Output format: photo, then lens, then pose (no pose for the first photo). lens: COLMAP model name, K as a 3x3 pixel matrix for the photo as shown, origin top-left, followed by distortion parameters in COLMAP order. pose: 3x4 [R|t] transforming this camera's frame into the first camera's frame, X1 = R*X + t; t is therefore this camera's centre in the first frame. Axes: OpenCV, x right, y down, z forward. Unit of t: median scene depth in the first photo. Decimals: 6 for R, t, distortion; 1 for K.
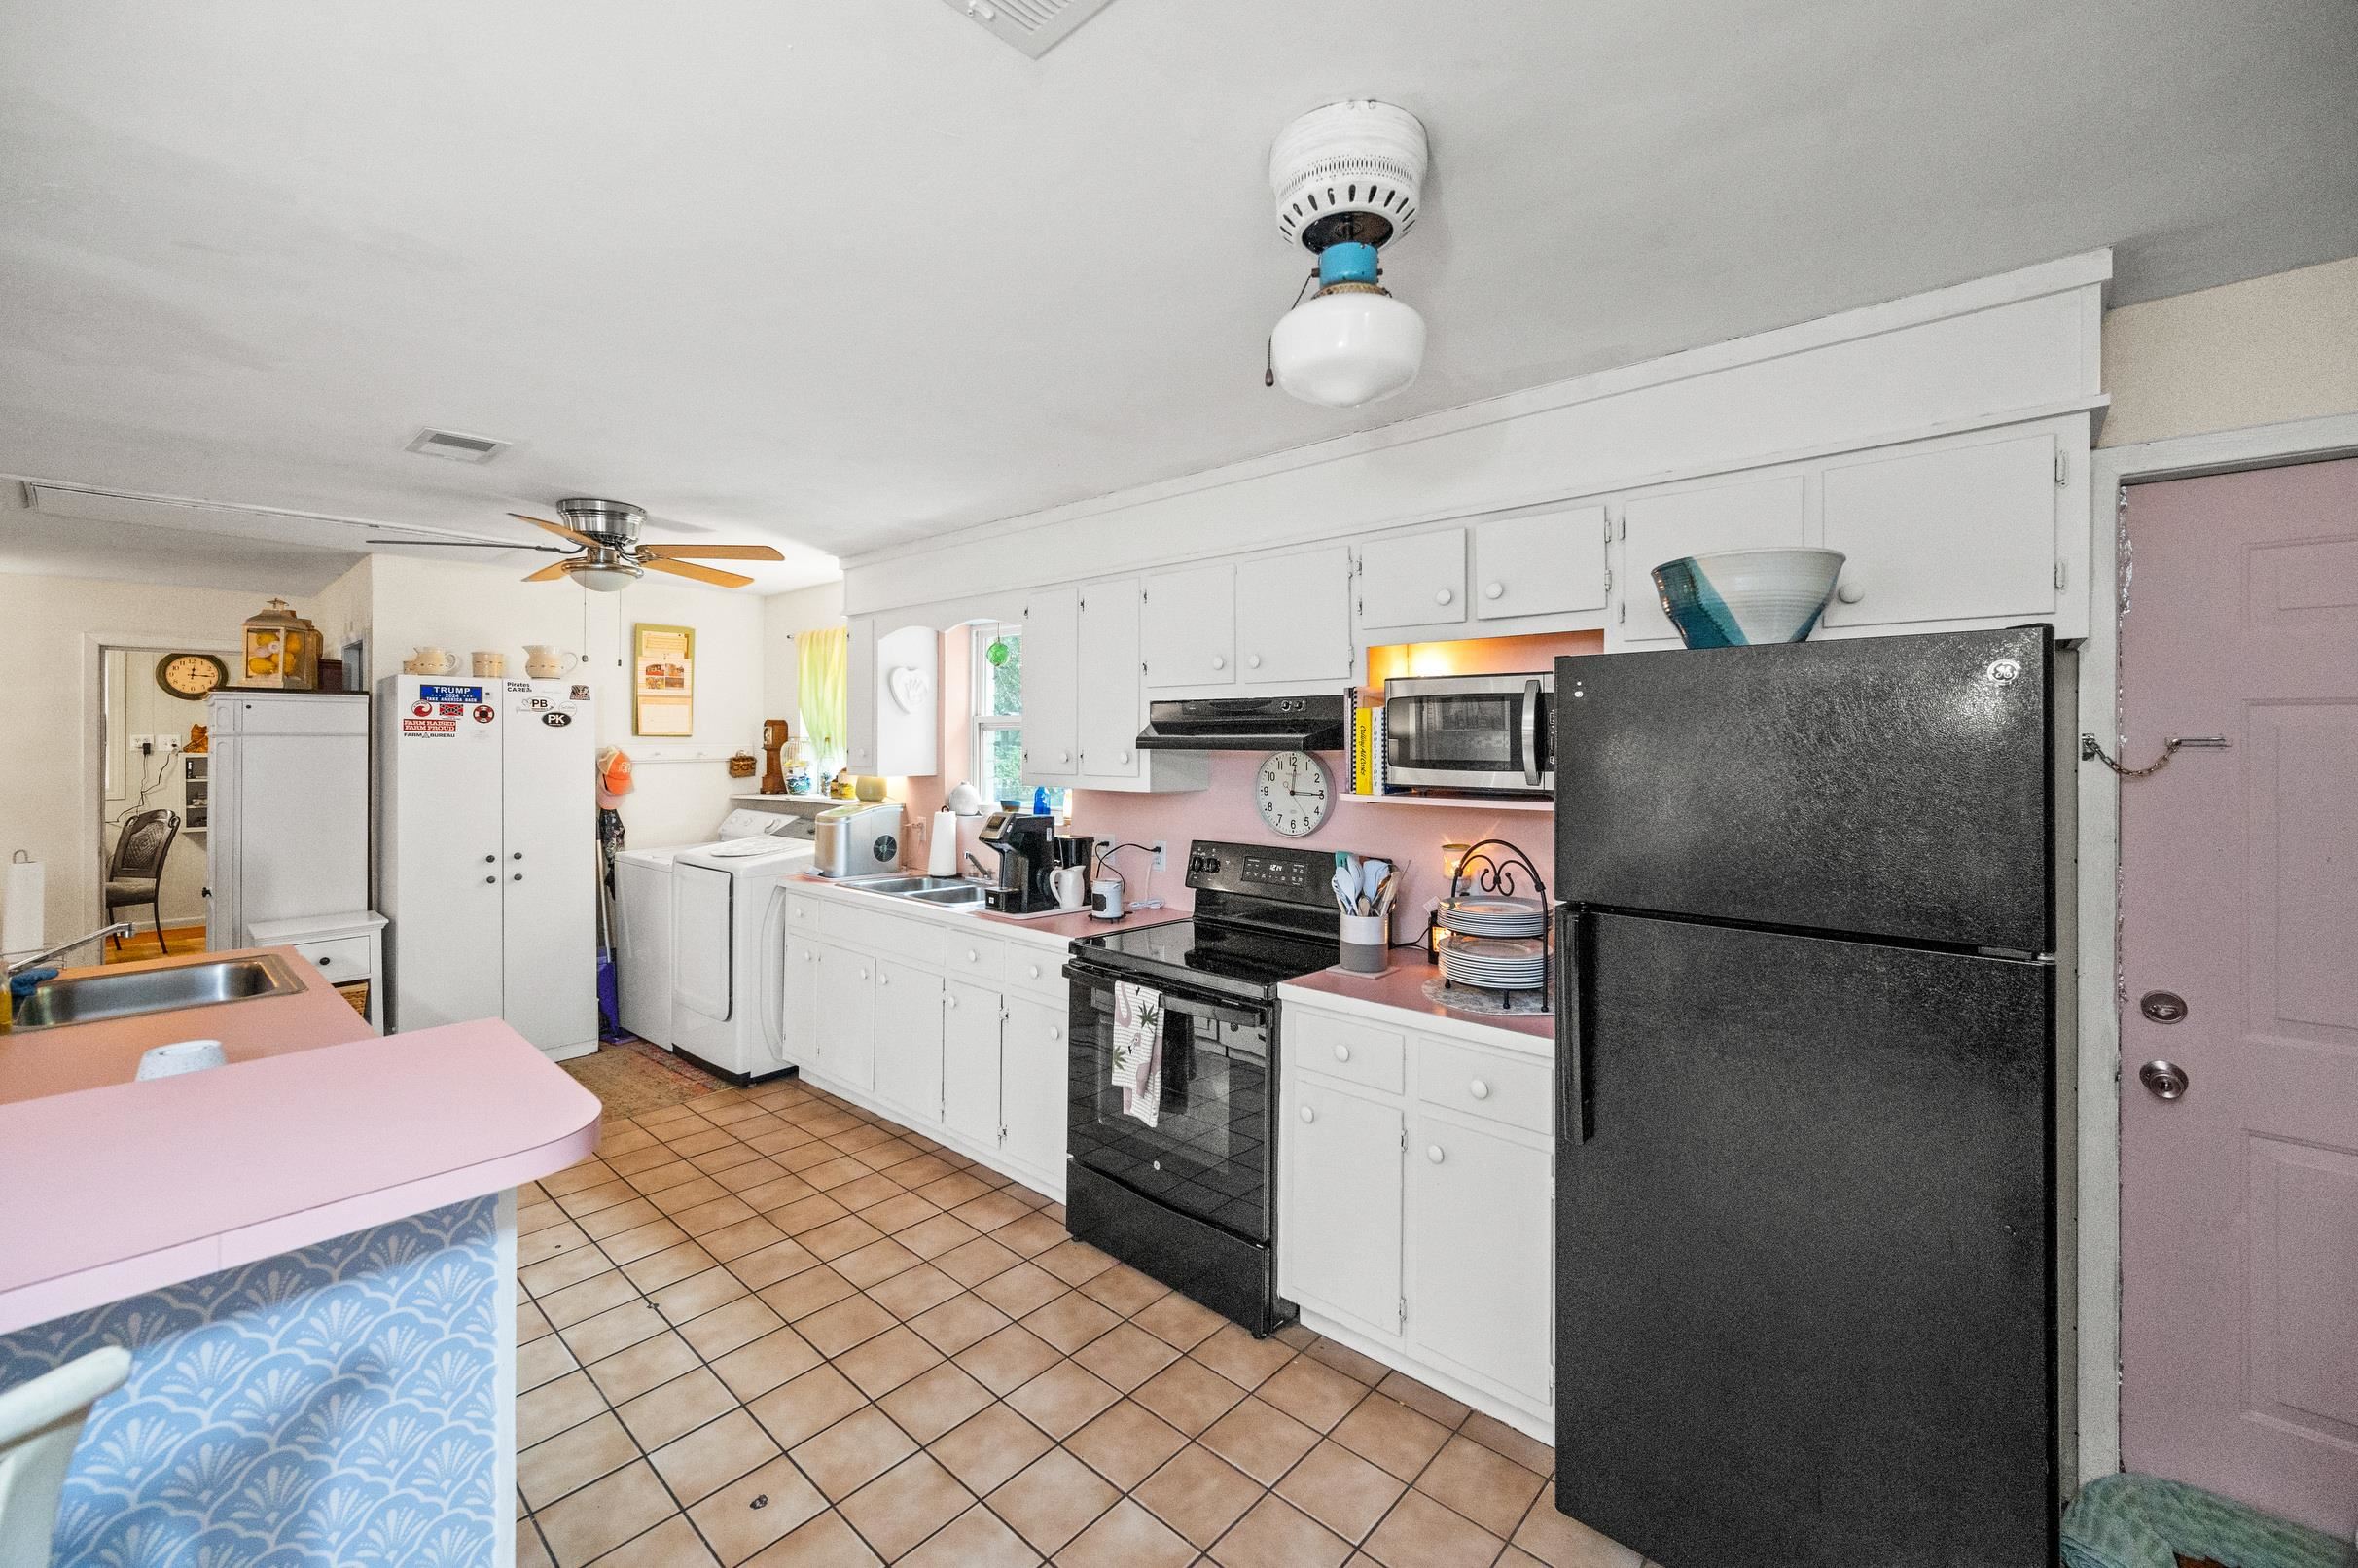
lens RADIAL K [[955.5, 0, 1184.5], [0, 955.5, 724.6], [0, 0, 1]] dist [0.001118, 0.000152]
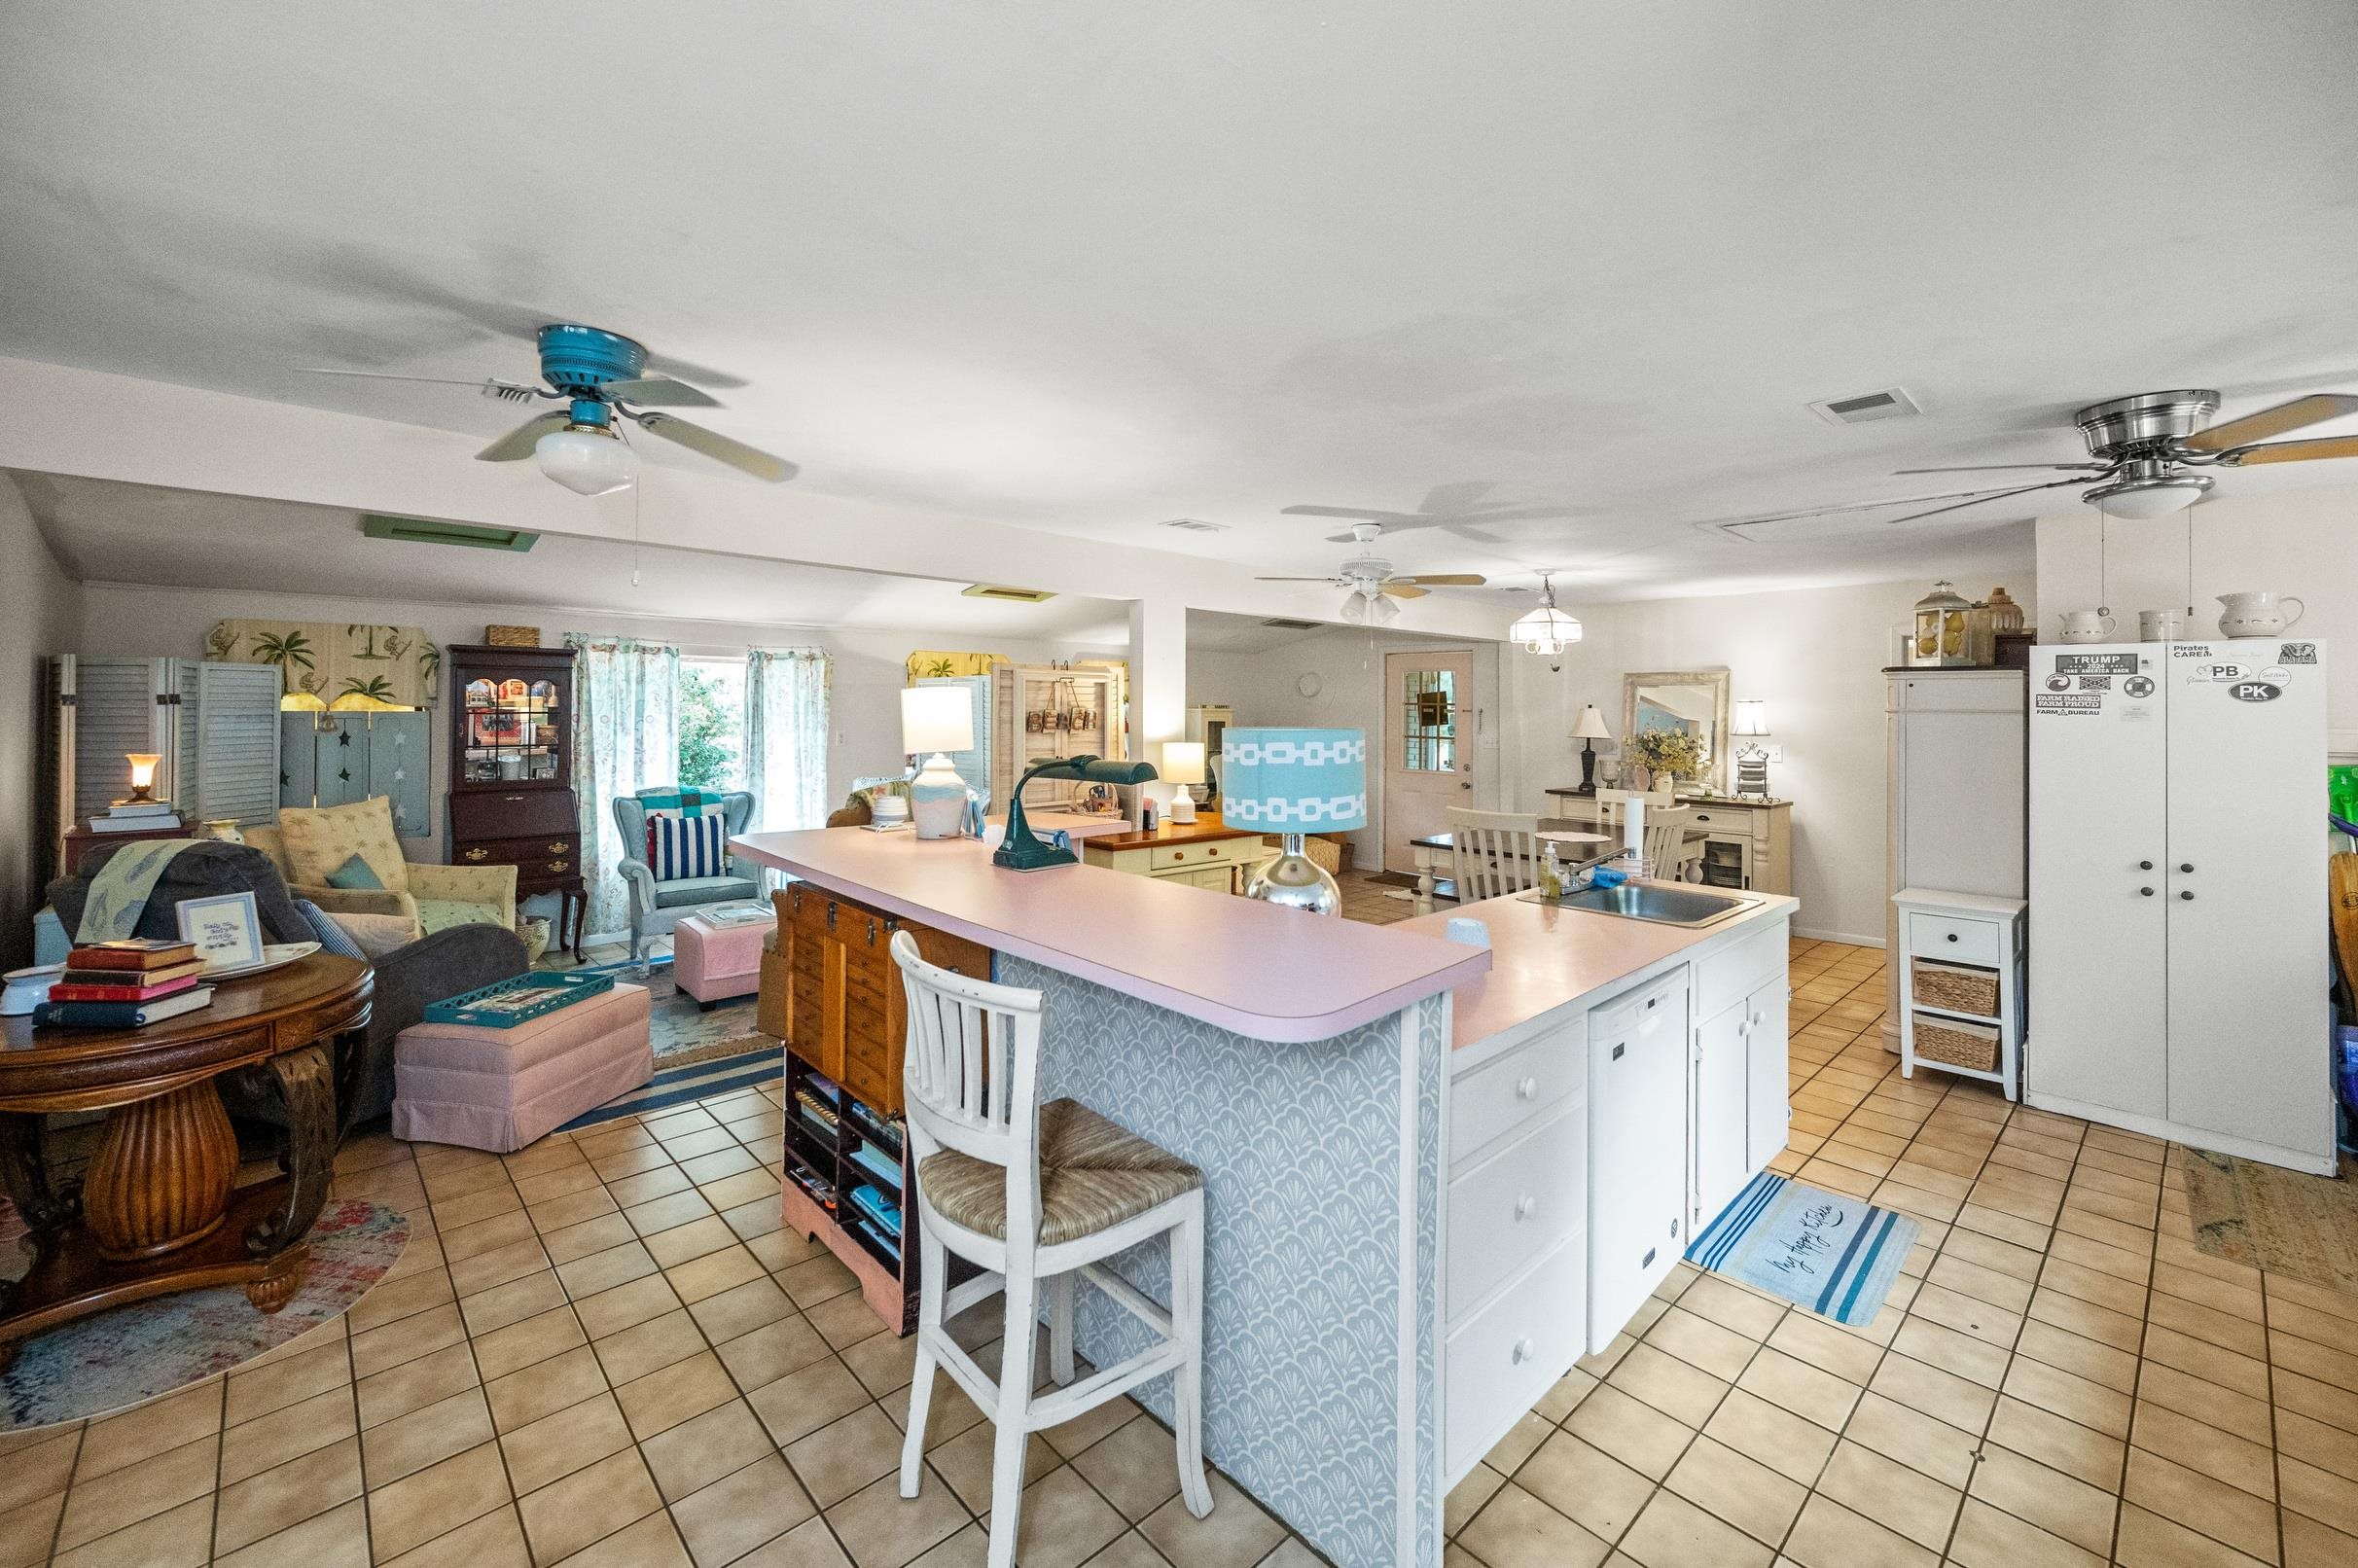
lens RADIAL K [[963.0, 0, 1180.6], [0, 963.0, 708.5], [0, 0, 1]] dist [0.000266, 0.000079]
pose [[-0.092452, -0.001087, -0.995717, 0.162305], [0.005611, 0.999983, -0.001613, 0.004054], [0.995701, -0.005736, -0.092445, 0.262047]]
